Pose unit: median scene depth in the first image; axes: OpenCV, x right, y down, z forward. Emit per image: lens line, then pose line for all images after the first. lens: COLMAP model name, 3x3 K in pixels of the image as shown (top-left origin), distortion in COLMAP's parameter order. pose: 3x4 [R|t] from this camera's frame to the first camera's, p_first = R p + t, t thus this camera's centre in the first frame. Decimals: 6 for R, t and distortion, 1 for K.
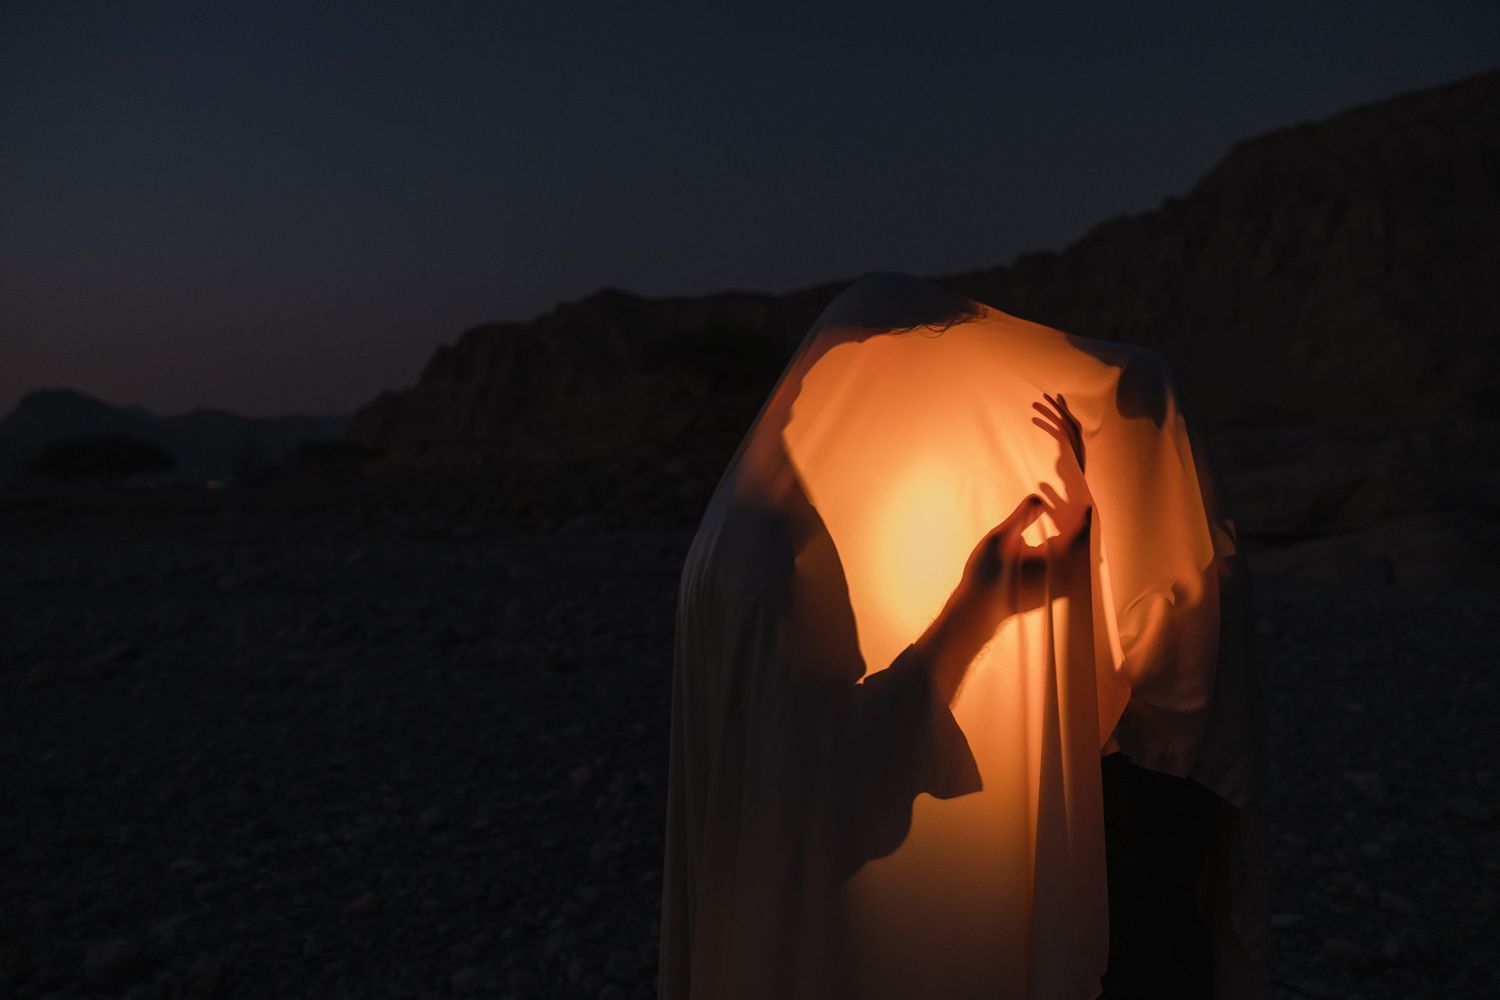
lens RADIAL K [[959.4, 0, 750.0], [0, 959.4, 500.0], [0, 0, 1]] dist [0.003301, -0.000085]
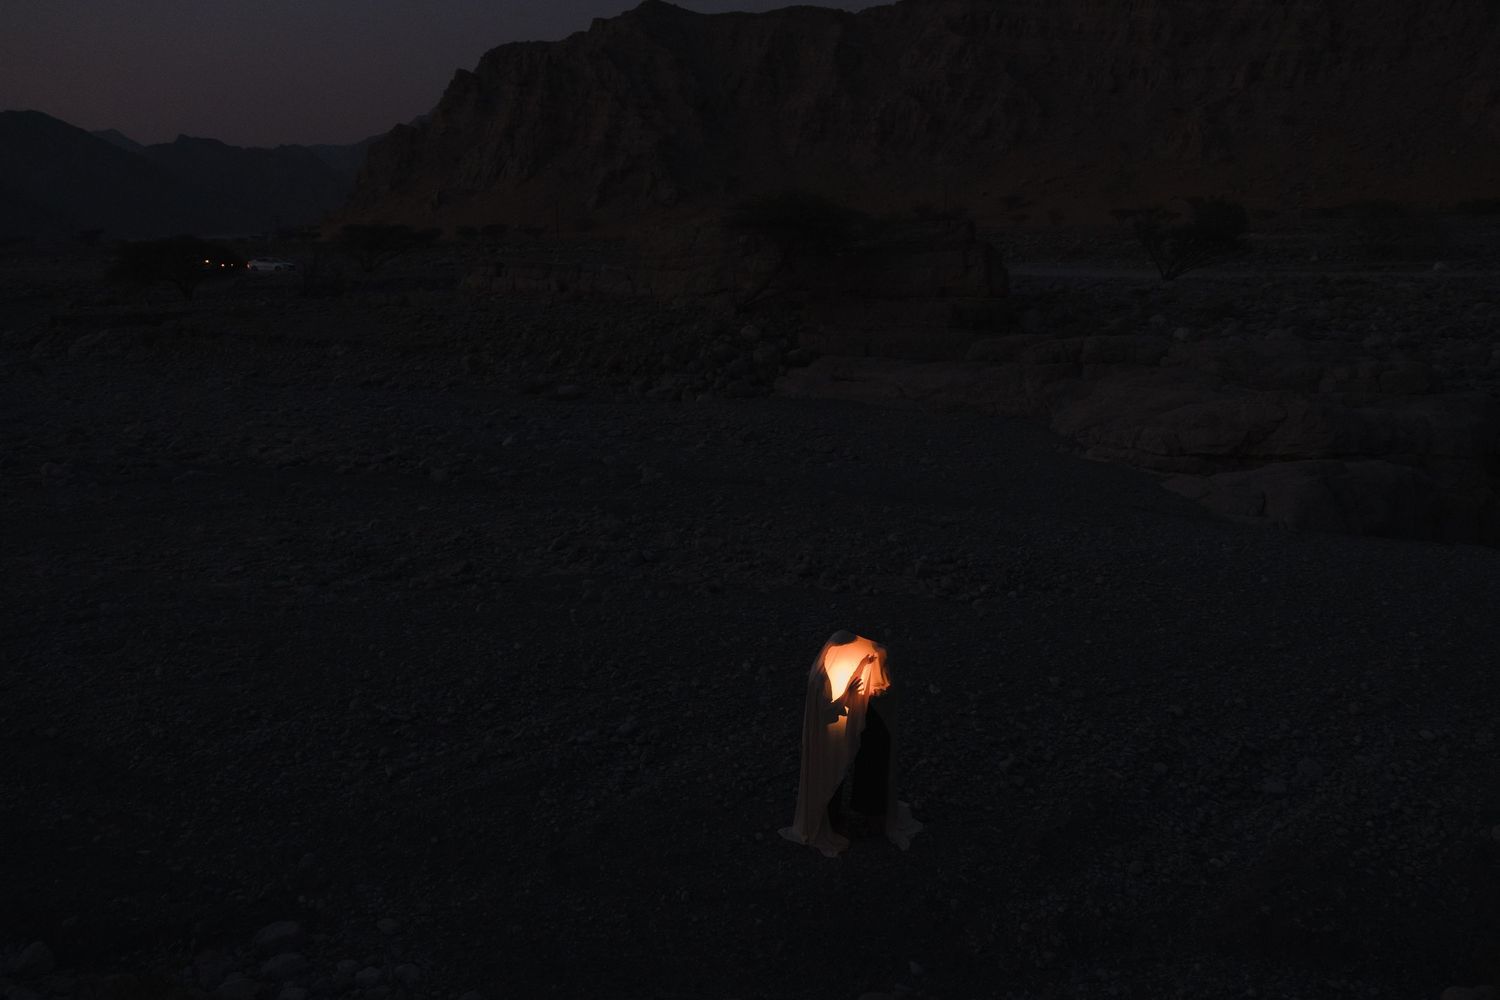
lens RADIAL K [[1337.2, 0, 750.0], [0, 1337.2, 500.0], [0, 0, 1]] dist [-0.000203, 0.004271]
pose [[0.998811, 0.028245, -0.039728, -0.010302], [-0.016648, 0.963670, 0.266576, -0.265479], [0.045814, -0.265598, 0.962995, -0.561691]]
